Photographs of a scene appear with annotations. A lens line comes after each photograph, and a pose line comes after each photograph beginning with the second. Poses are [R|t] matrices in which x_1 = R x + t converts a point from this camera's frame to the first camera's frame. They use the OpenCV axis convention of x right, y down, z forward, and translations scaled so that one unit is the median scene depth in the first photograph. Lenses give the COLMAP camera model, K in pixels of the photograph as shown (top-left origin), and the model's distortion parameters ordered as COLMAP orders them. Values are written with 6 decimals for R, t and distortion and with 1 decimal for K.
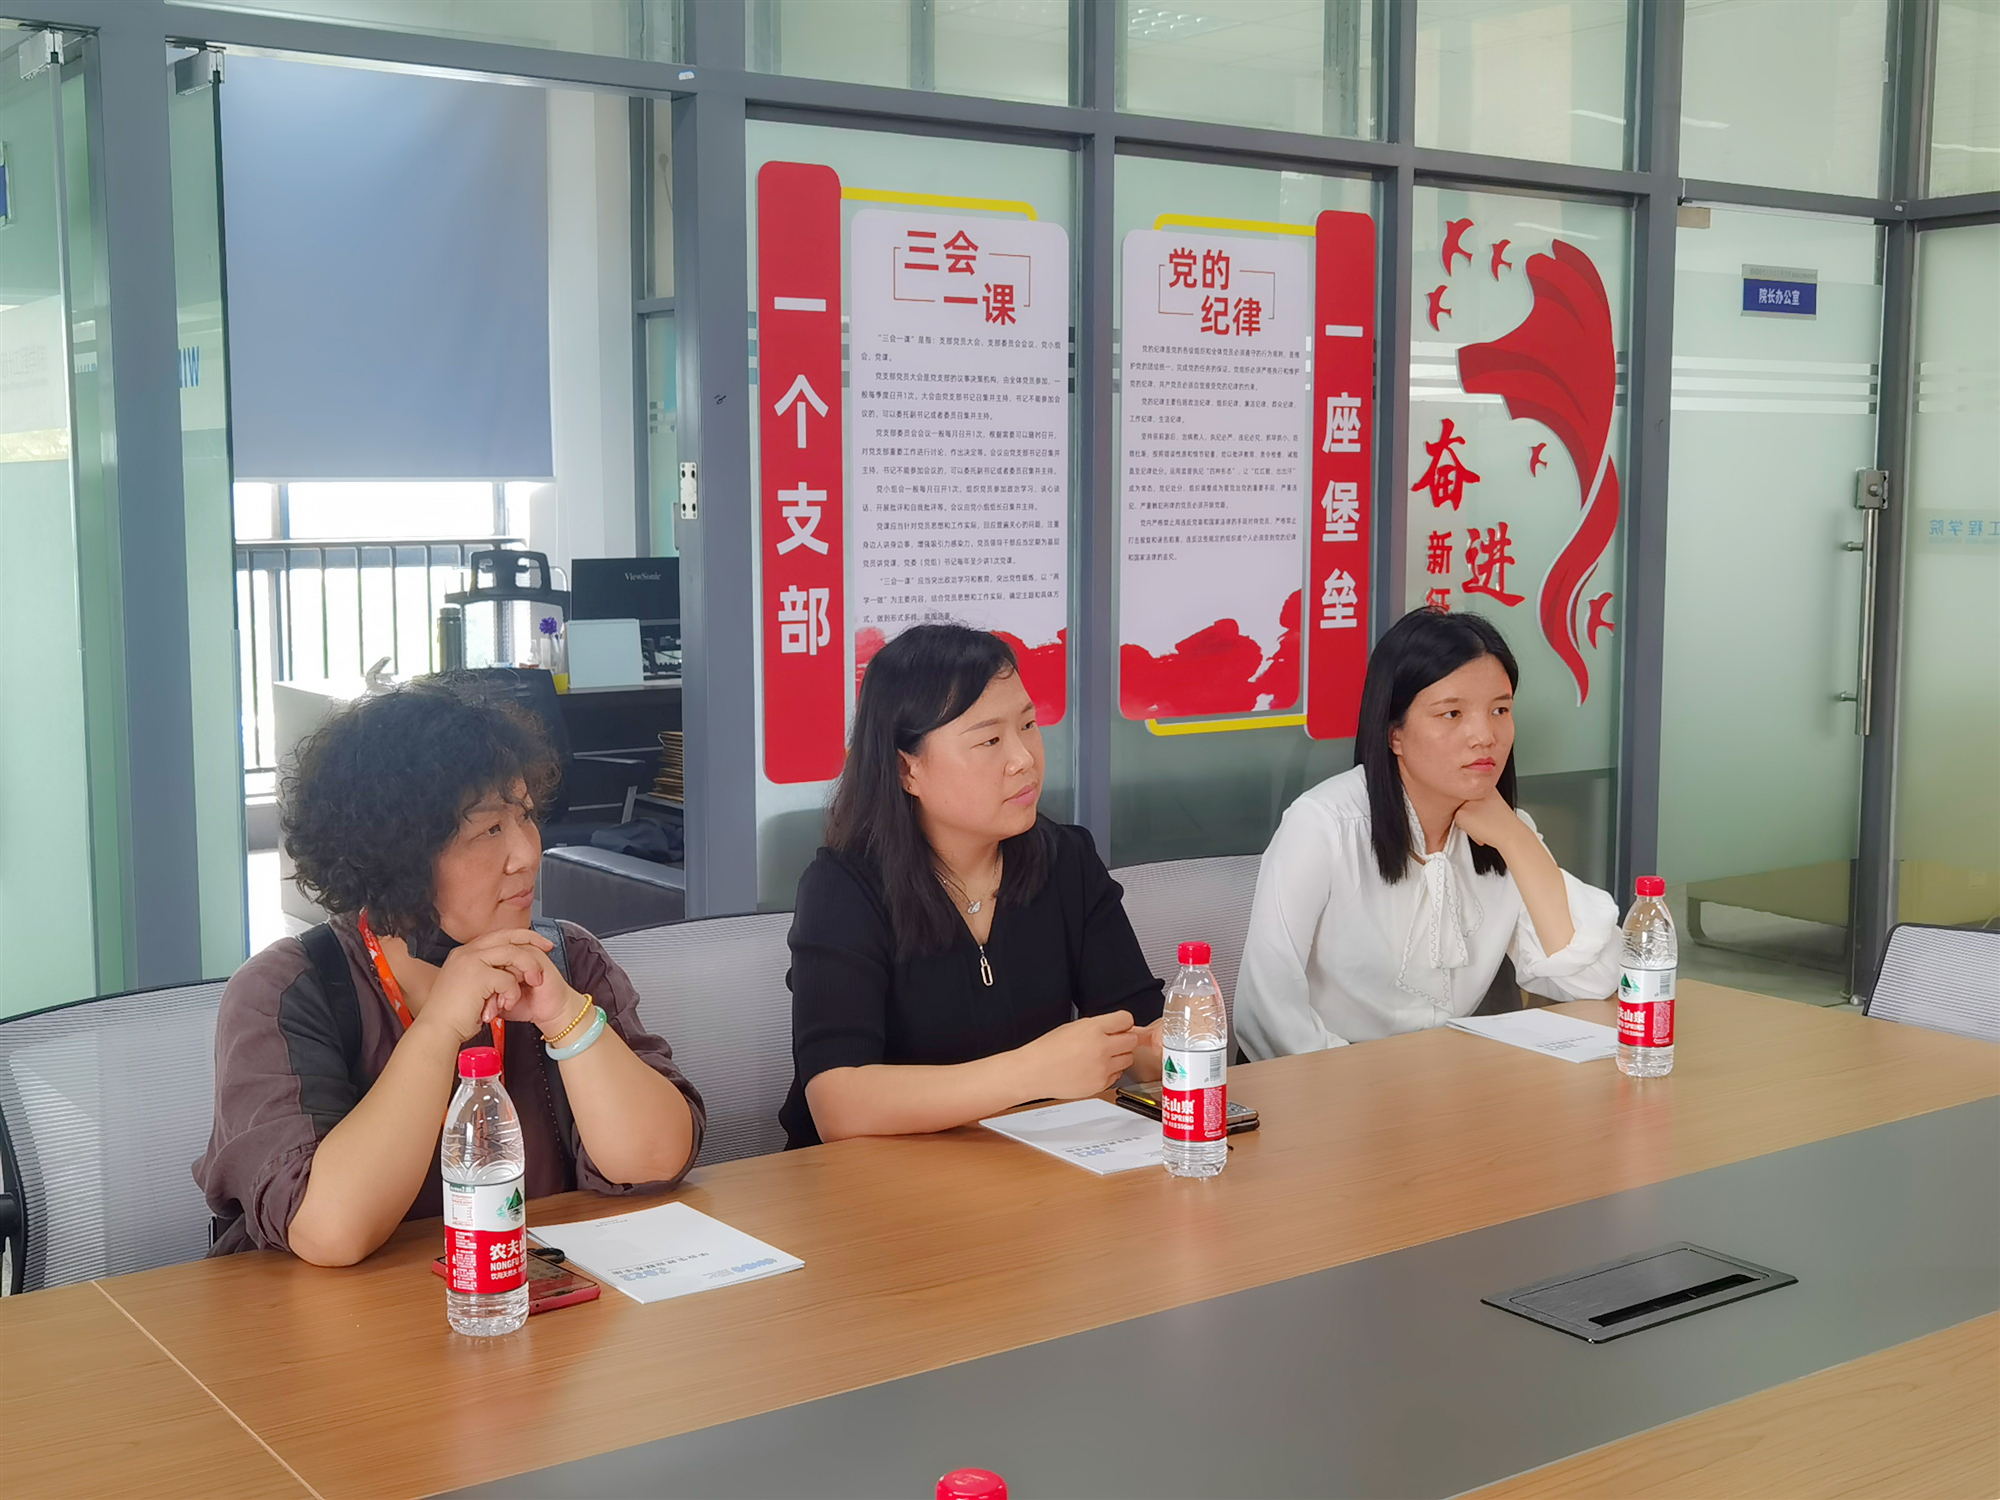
lens RADIAL K [[2384.1, 0, 1005.0], [0, 2384.1, 766.5], [0, 0, 1]] dist [-0.012544, 0.000000]
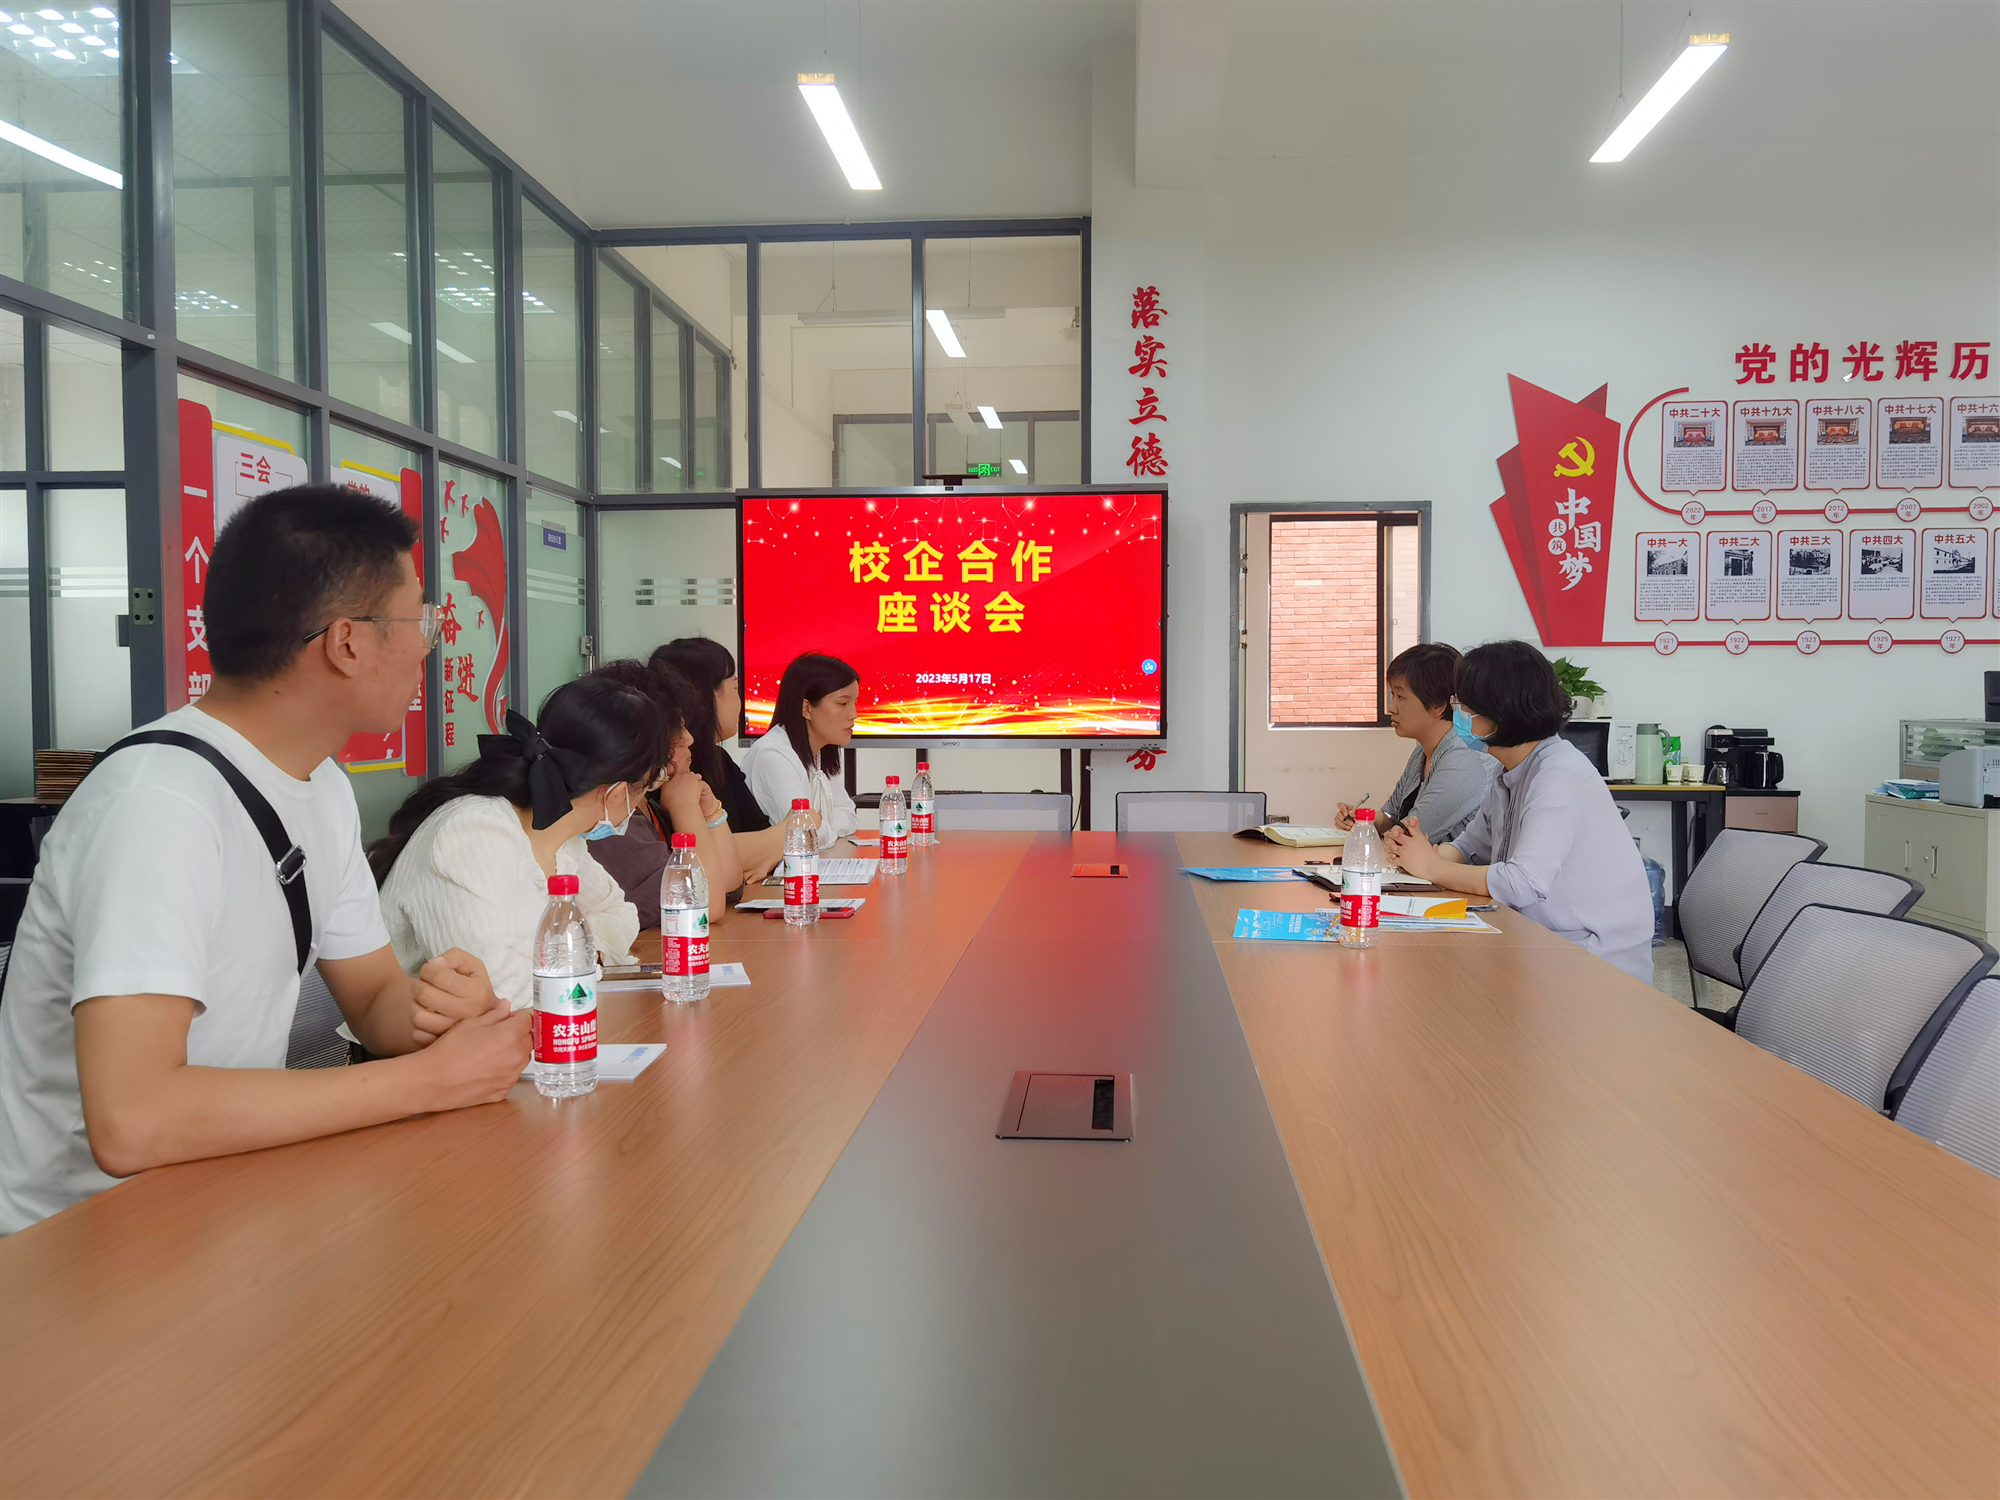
lens RADIAL K [[1560.8, 0, 987.5], [0, 1560.8, 716.2], [0, 0, 1]] dist [0.031412, 0.008215]
pose [[0.653590, -0.008296, 0.756804, -0.459121], [0.082359, 0.994782, -0.060222, 0.049240], [-0.752355, 0.101690, 0.650862, -0.038512]]
